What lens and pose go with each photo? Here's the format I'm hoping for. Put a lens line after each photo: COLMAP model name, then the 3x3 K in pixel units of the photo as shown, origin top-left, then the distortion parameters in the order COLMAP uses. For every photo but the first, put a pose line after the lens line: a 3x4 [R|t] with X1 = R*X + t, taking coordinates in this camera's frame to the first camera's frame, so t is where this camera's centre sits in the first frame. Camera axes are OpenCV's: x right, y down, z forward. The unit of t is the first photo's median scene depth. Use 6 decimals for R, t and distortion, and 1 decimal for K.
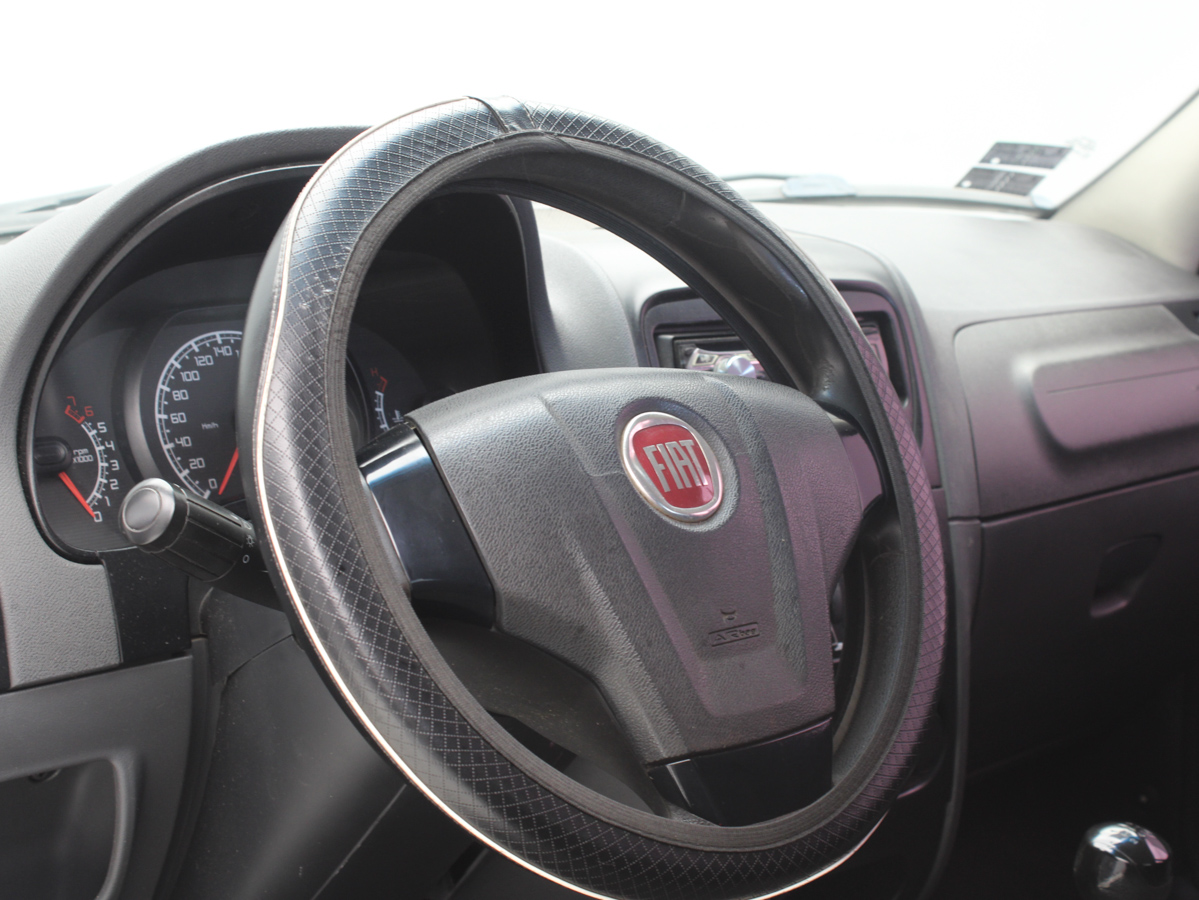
lens RADIAL K [[2029.9, 0, 600.0], [0, 2029.9, 454.2], [0, 0, 1]] dist [-0.047975, 0.000000]
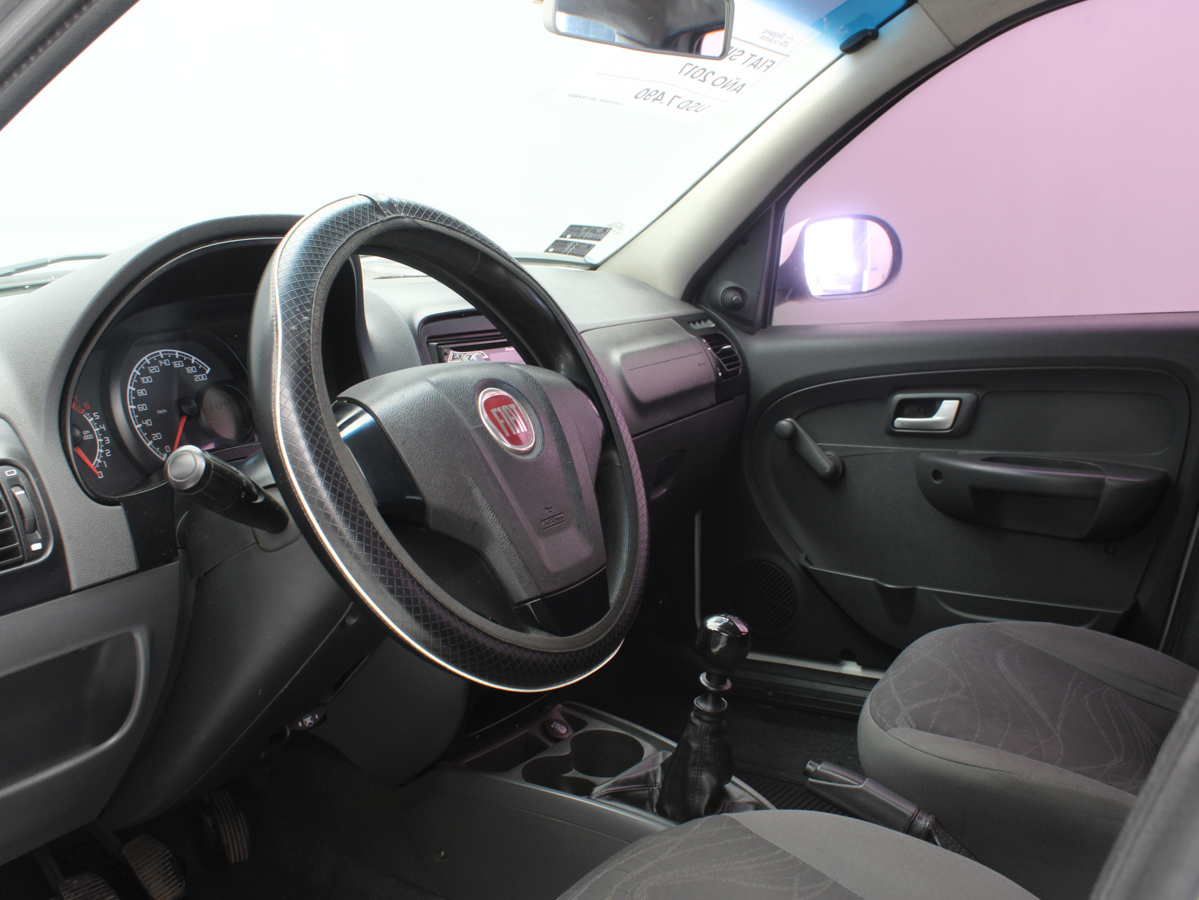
lens RADIAL K [[1202.0, 0, 597.5], [0, 1202.0, 443.1], [0, 0, 1]] dist [-0.128945, 0.000000]
pose [[0.953229, -0.055290, 0.297151, -0.166099], [0.048291, 0.998357, 0.030848, -0.002082], [-0.298368, -0.015055, 0.954332, 0.055060]]
